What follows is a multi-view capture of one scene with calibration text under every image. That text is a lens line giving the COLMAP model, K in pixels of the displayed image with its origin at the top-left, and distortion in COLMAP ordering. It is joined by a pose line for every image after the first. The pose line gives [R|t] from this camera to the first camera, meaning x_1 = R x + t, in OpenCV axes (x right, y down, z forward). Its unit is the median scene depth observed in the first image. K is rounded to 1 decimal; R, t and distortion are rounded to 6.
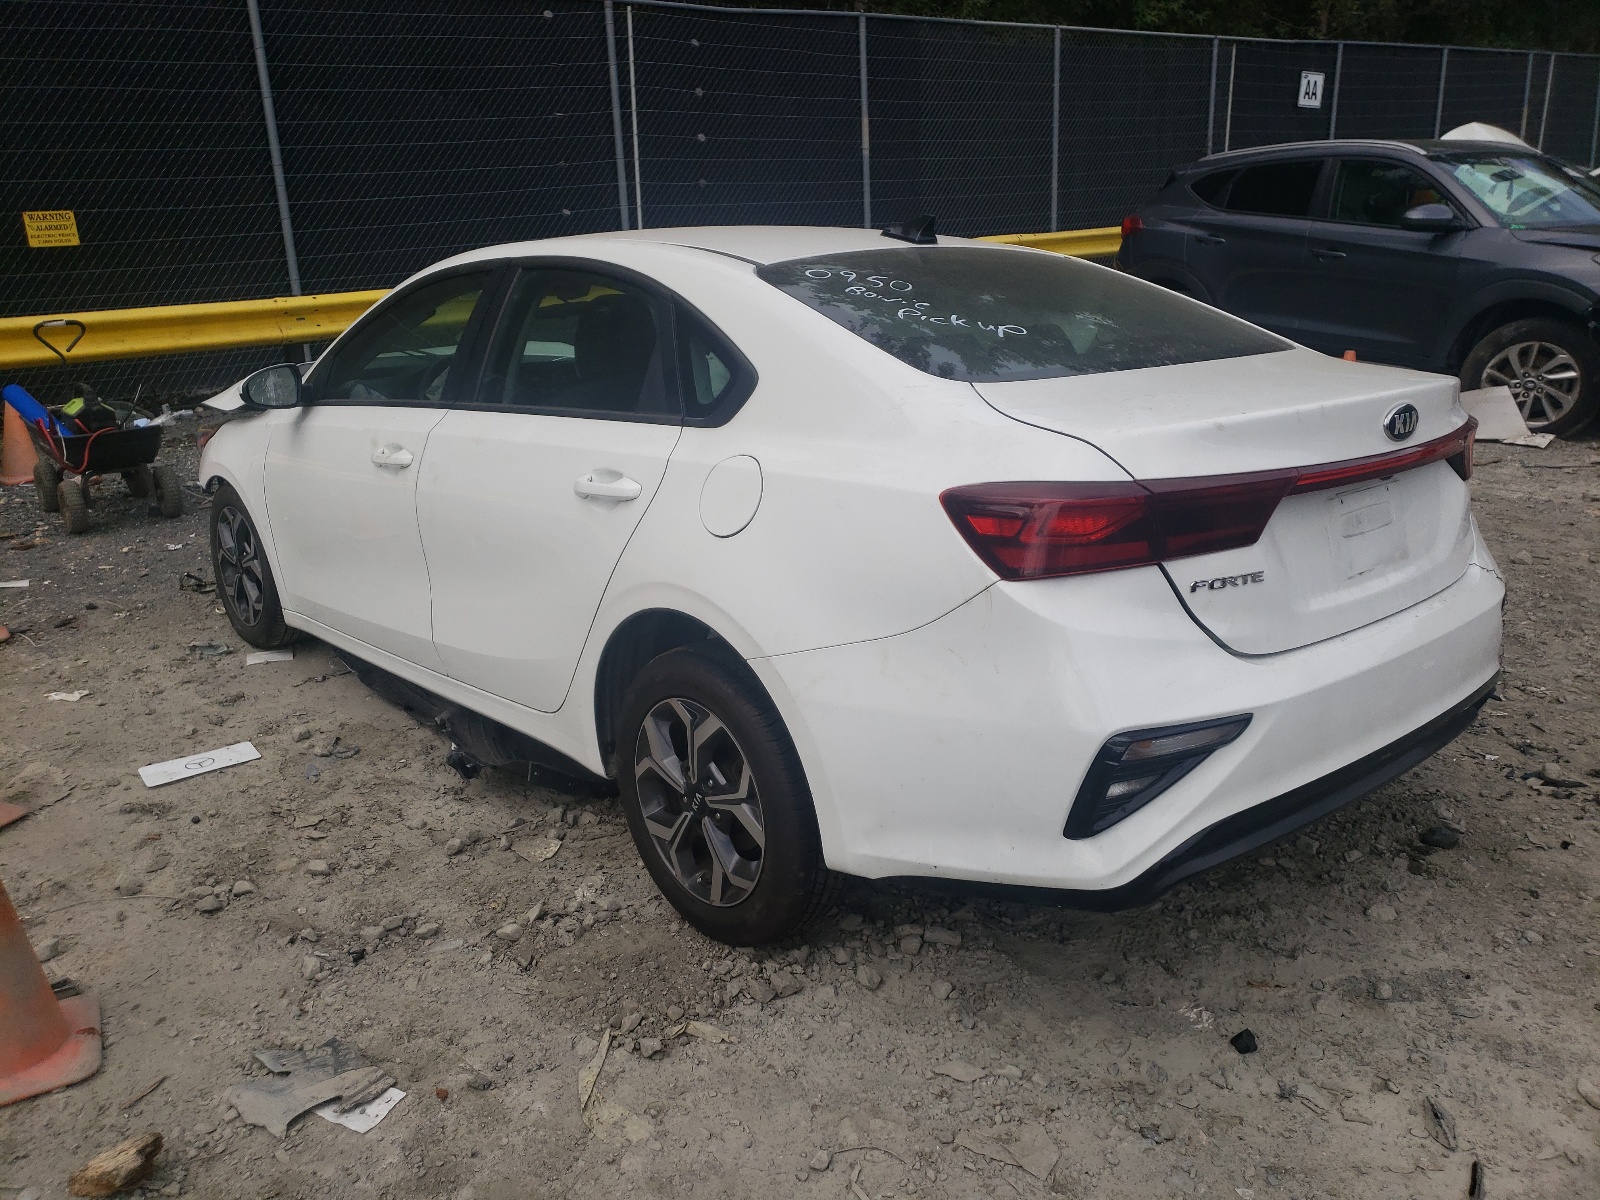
lens RADIAL K [[1258.3, 0, 800.0], [0, 1258.3, 600.0], [0, 0, 1]] dist [0.006914, 0.005332]
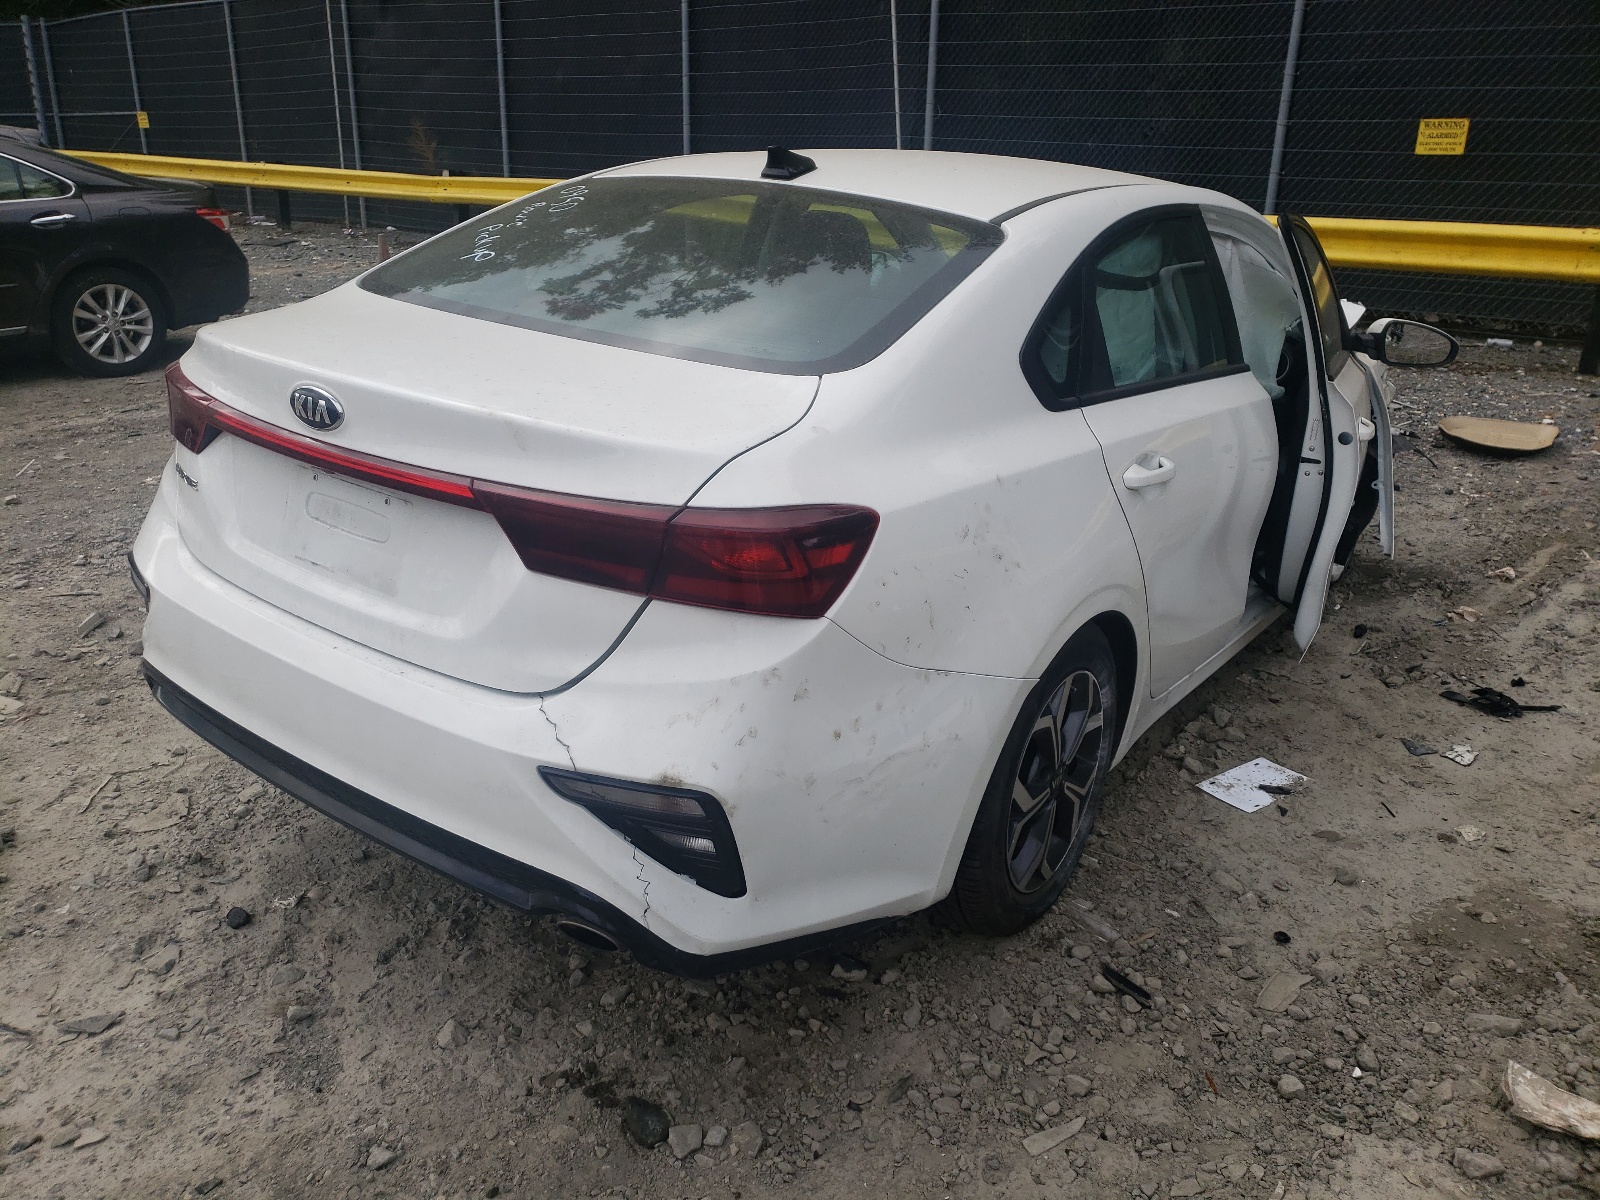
lens RADIAL K [[1258.3, 0, 800.0], [0, 1258.3, 600.0], [0, 0, 1]] dist [0.006914, 0.005332]
pose [[0.216846, 0.372974, -0.902146, 0.849436], [-0.309949, 0.902623, 0.298670, -0.236071], [0.925694, 0.214853, 0.311333, 0.667122]]
